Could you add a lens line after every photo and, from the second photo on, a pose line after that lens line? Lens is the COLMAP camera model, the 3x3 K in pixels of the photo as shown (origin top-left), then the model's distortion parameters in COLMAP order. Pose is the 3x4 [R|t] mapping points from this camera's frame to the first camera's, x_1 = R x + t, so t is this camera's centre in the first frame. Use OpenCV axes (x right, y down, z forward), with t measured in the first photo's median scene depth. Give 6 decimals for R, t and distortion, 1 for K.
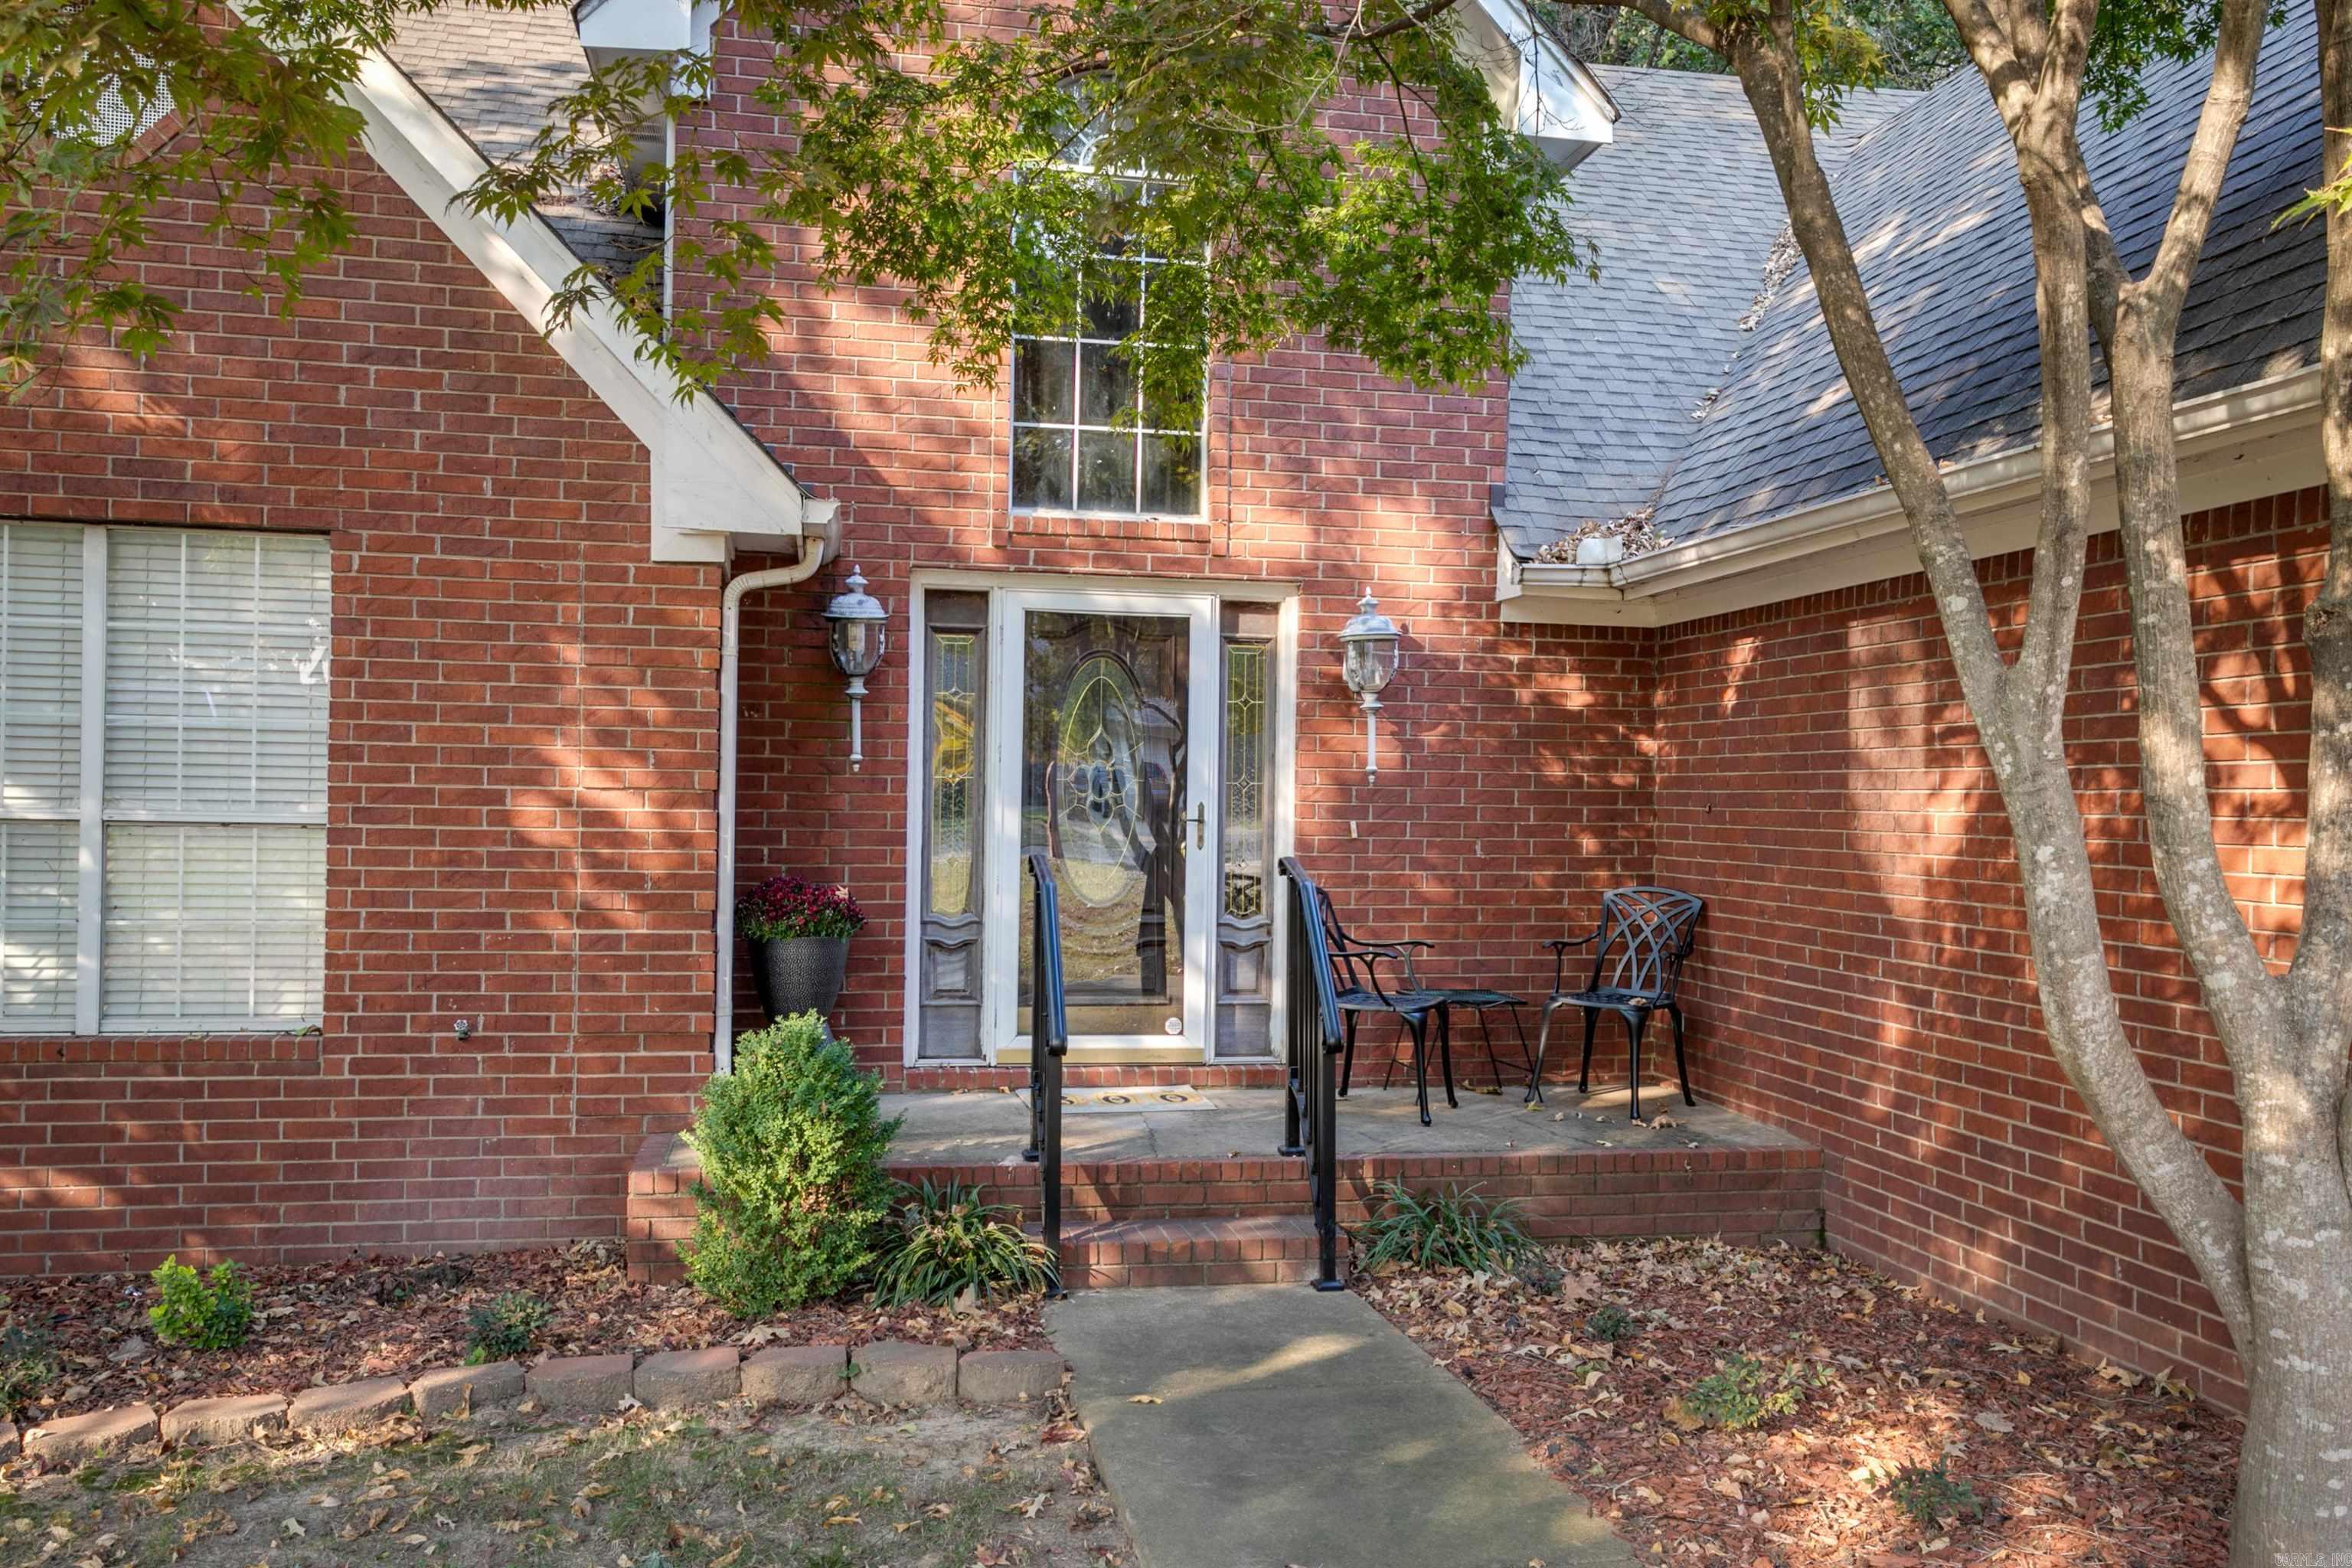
lens RADIAL K [[1912.3, 0, 1176.0], [0, 1912.3, 784.0], [0, 0, 1]] dist [0.023339, 0.010152]
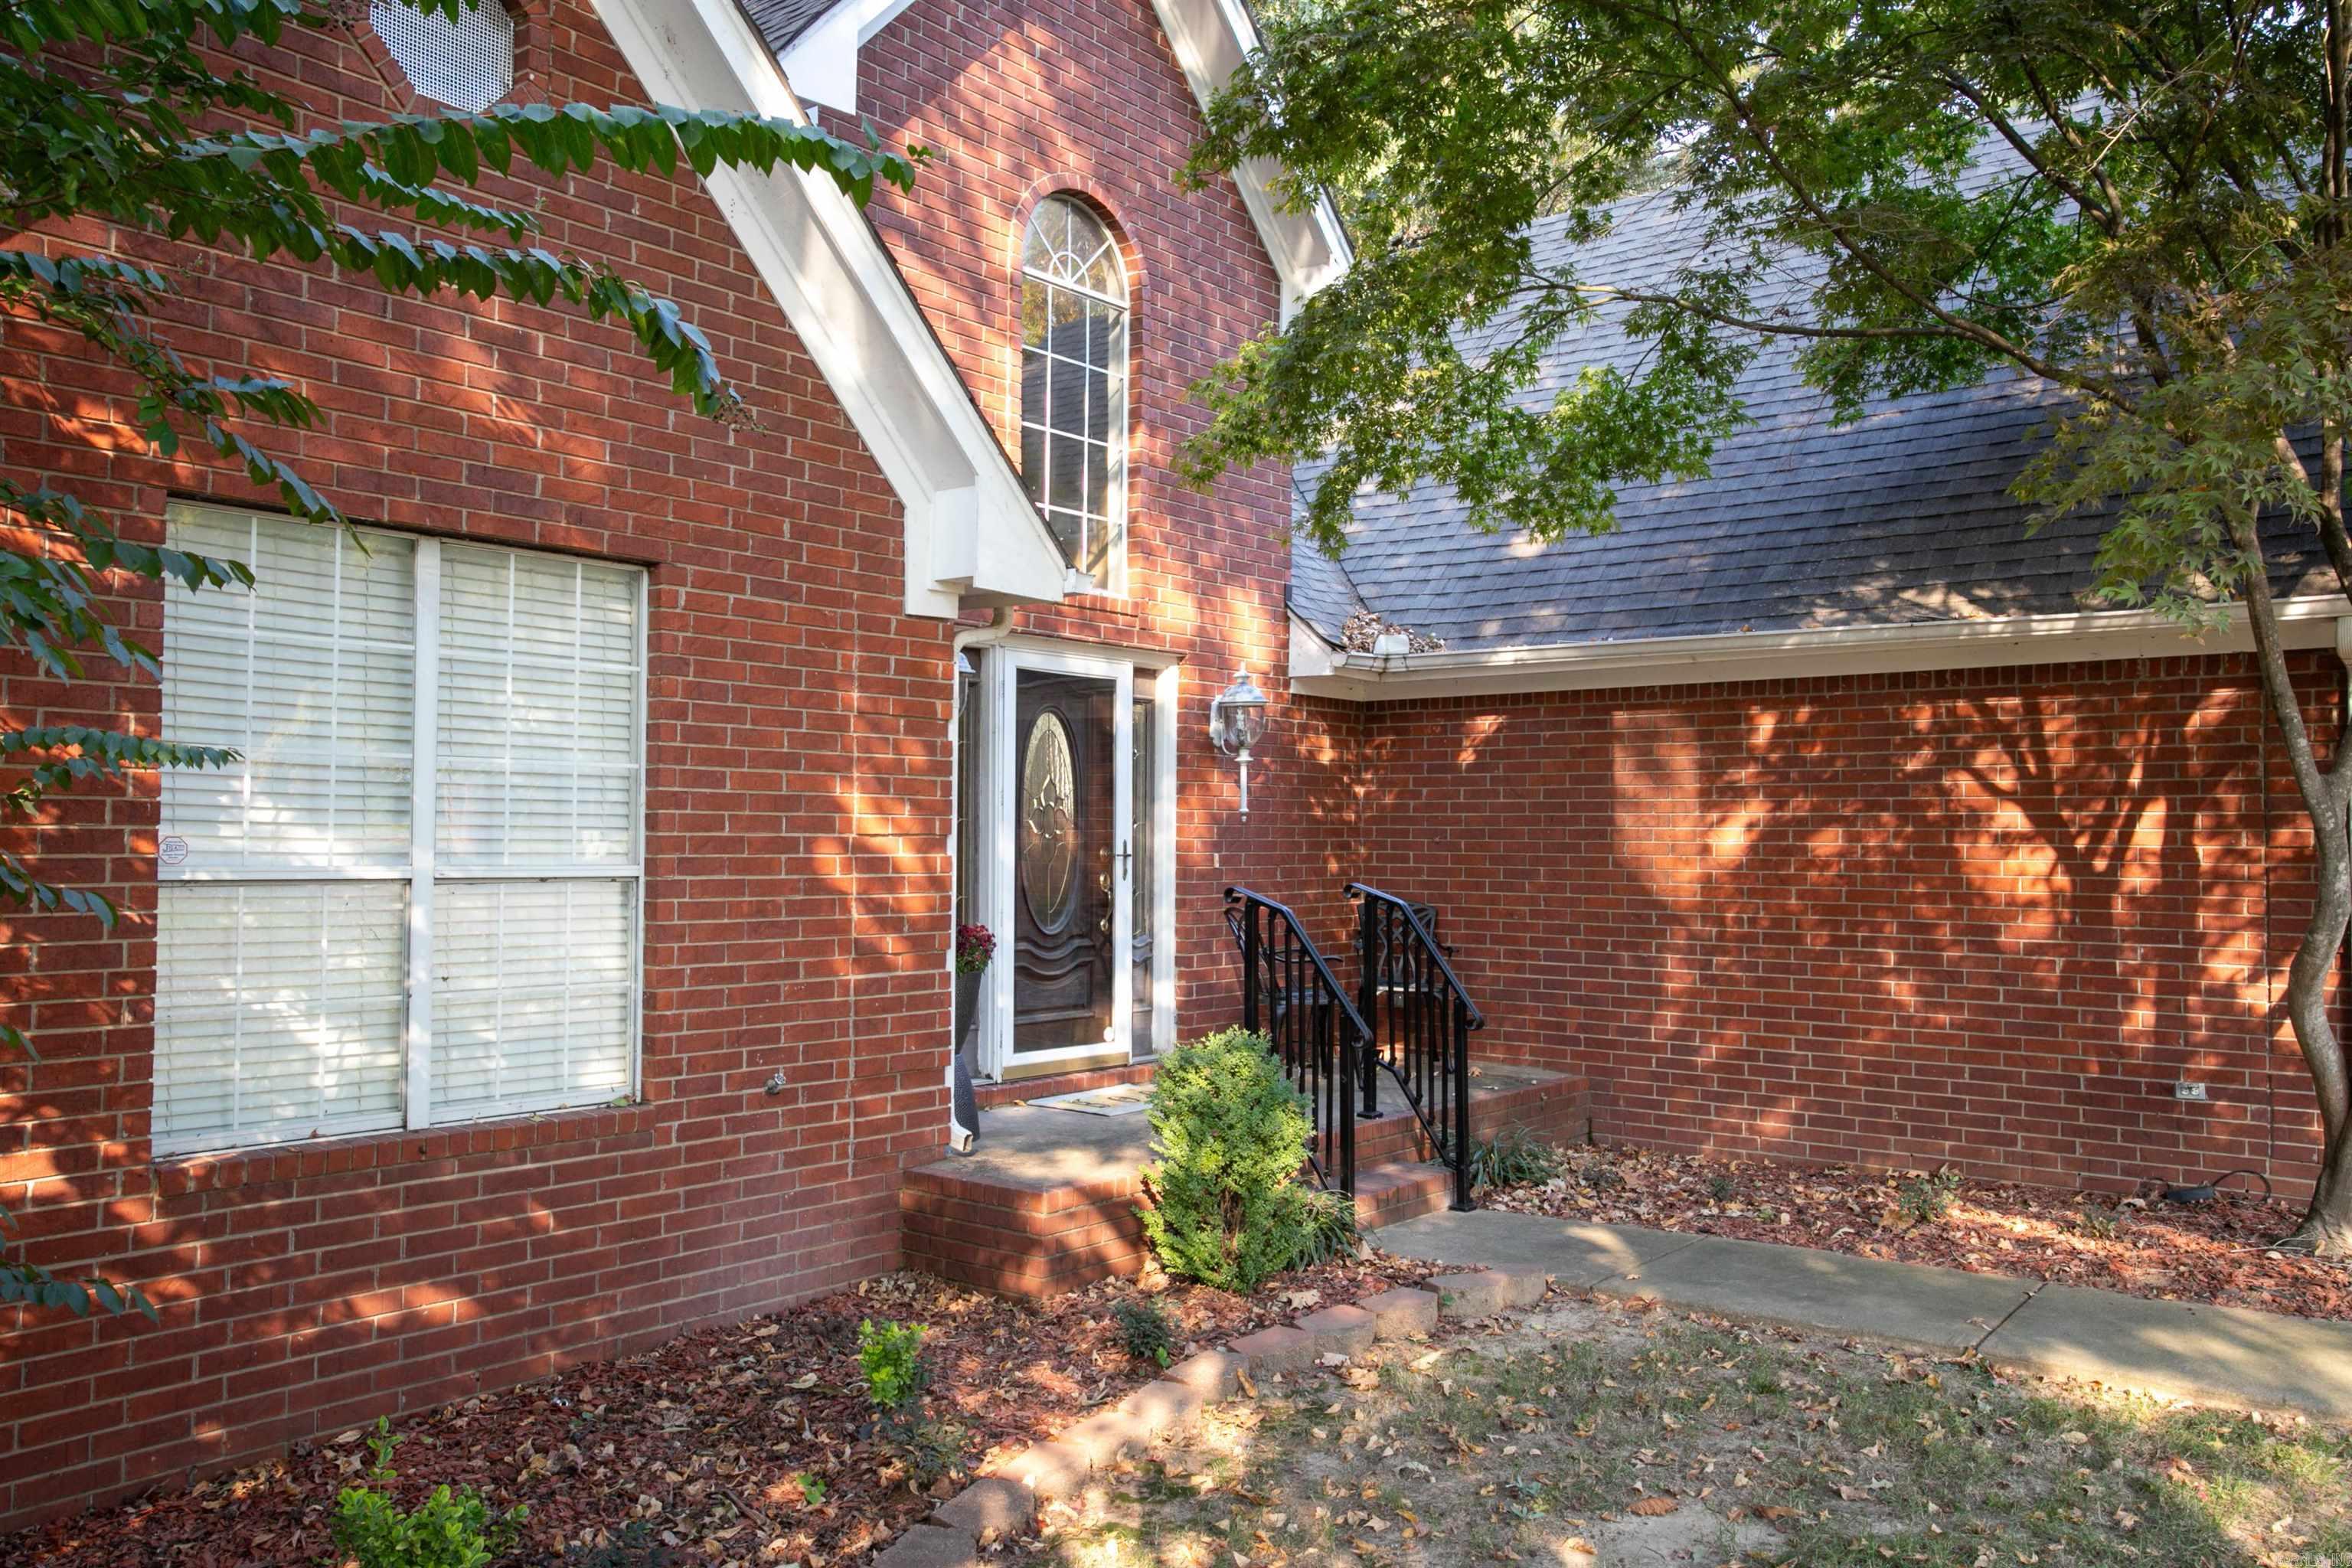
lens RADIAL K [[1879.8, 0, 1171.7], [0, 1879.8, 803.4], [0, 0, 1]] dist [0.001223, 0.005430]
pose [[0.754610, -0.000093, 0.656174, -0.859047], [0.001050, 0.999999, -0.001066, -0.013642], [-0.656173, 0.001494, 0.754609, 0.147292]]
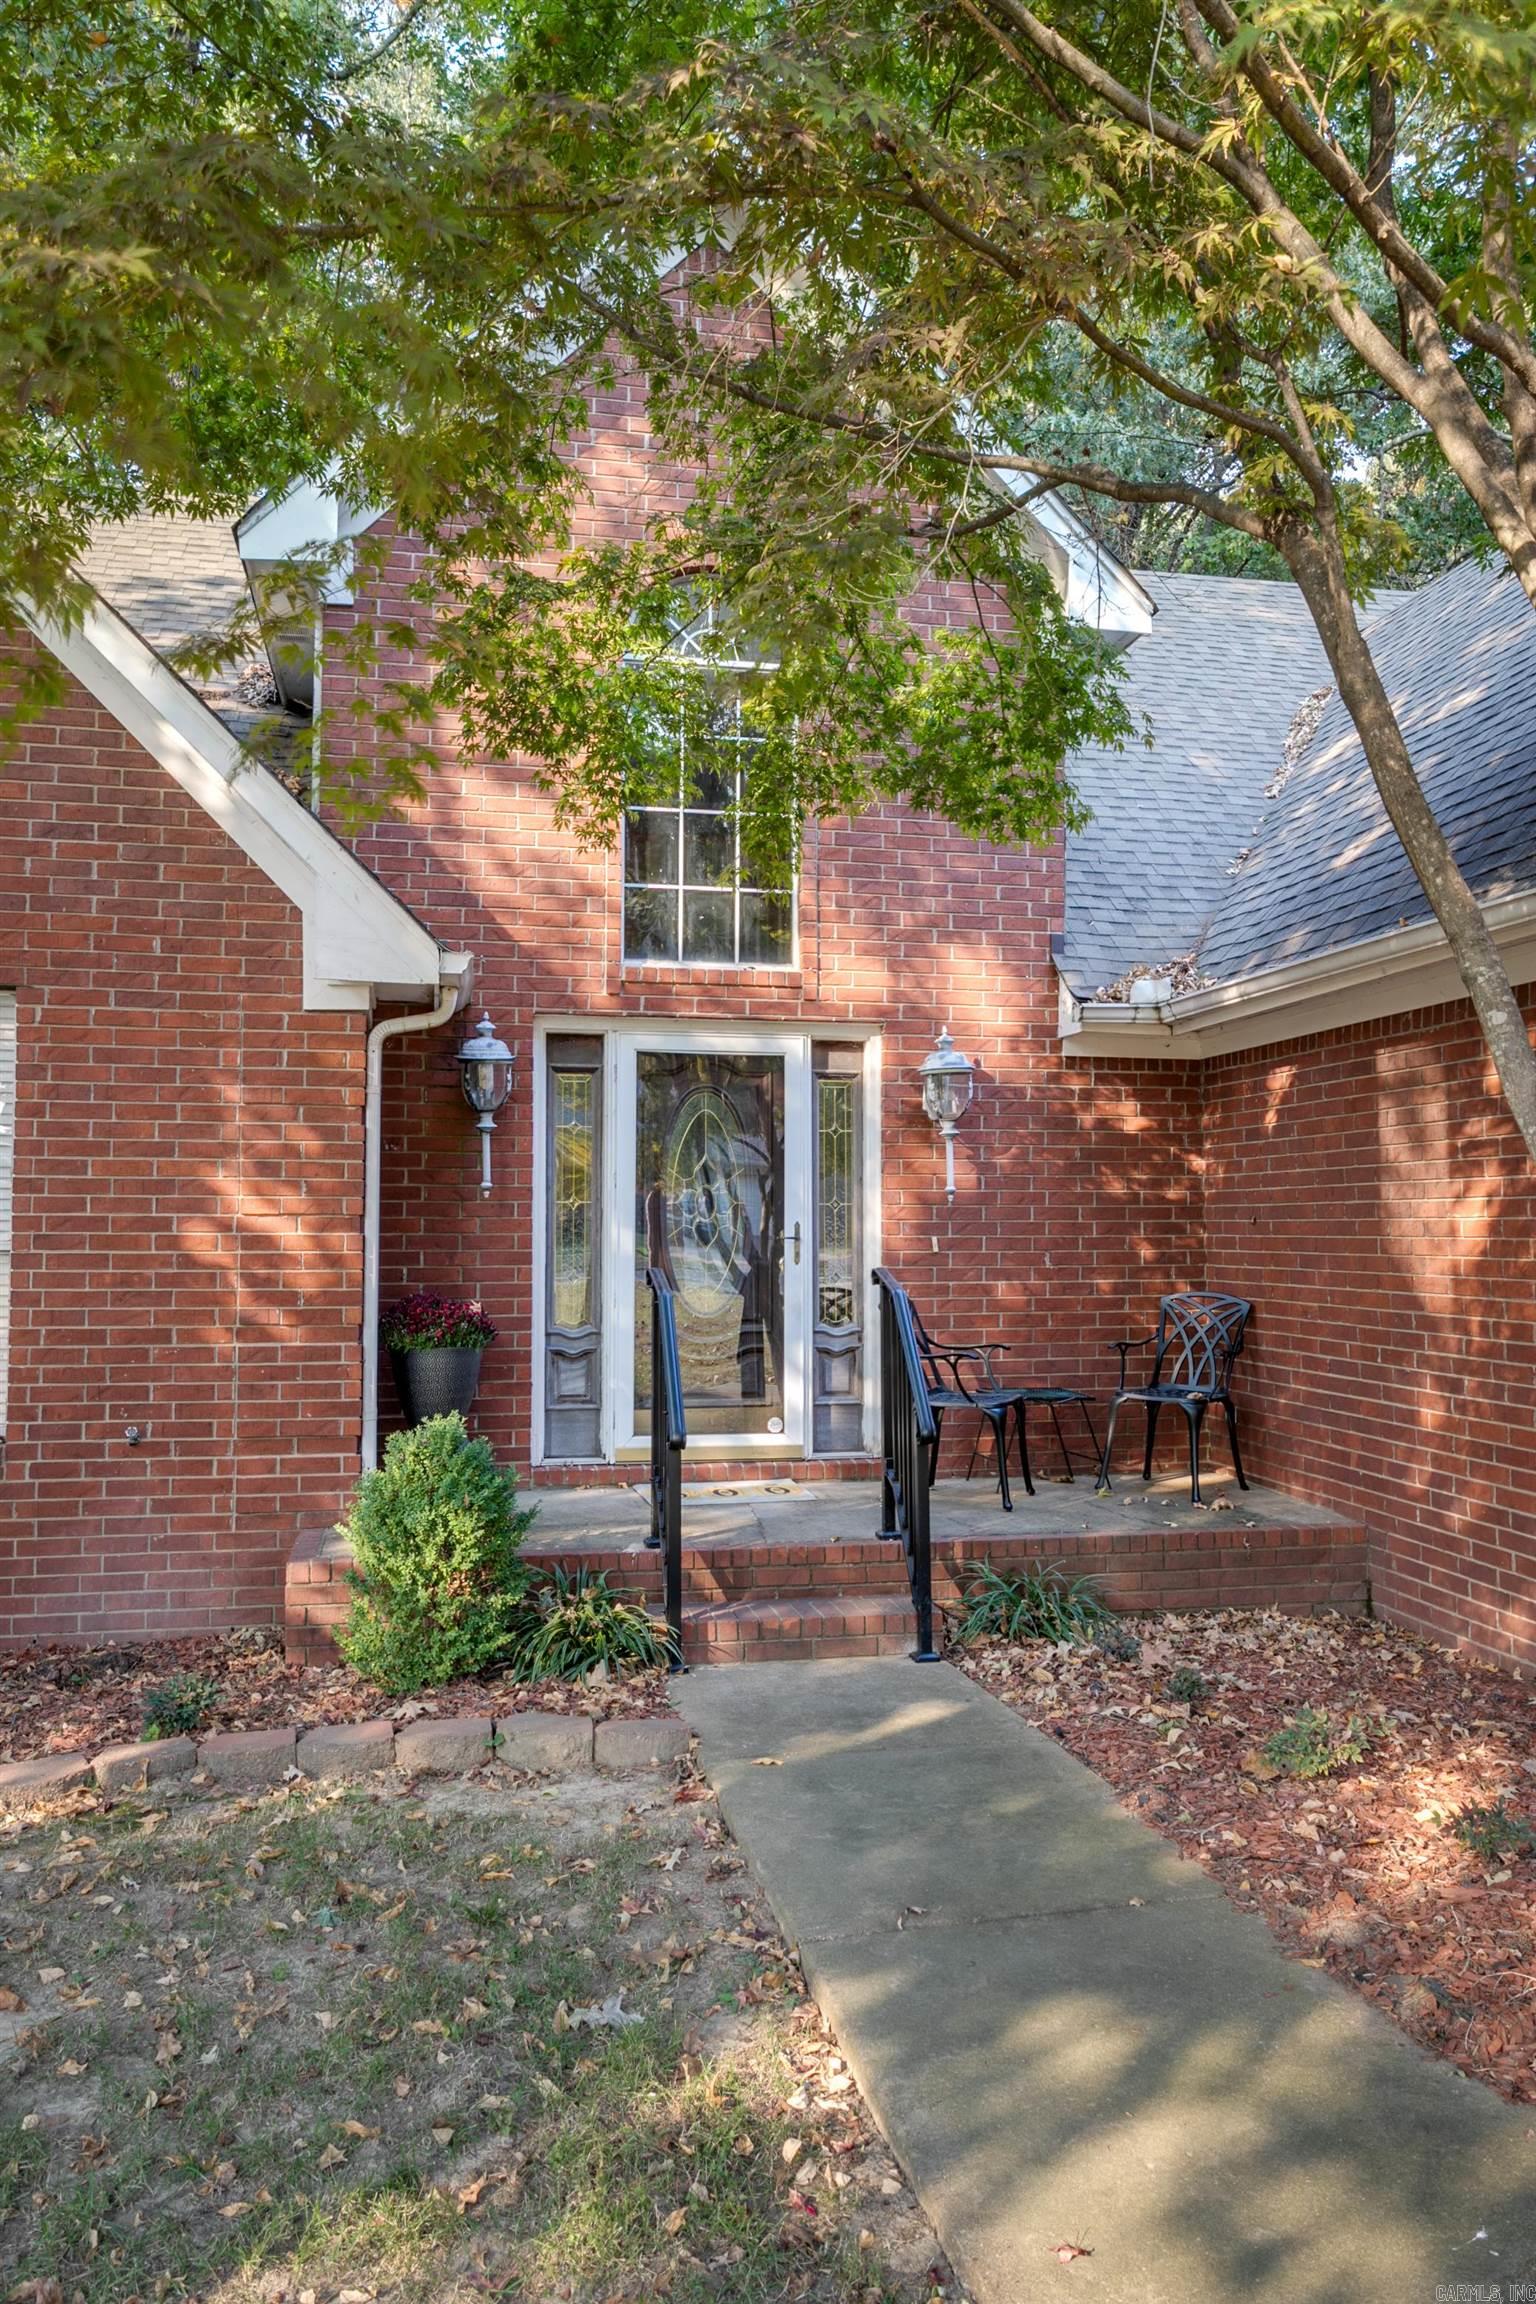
lens RADIAL K [[1724.1, 0, 772.4], [0, 1724.1, 1134.3], [0, 0, 1]] dist [0.002083, 0.032087]
pose [[0.999844, -0.013793, 0.011069, -0.013974], [0.014305, 0.998763, -0.047617, 0.007778], [-0.010398, 0.047768, 0.998804, -0.000070]]
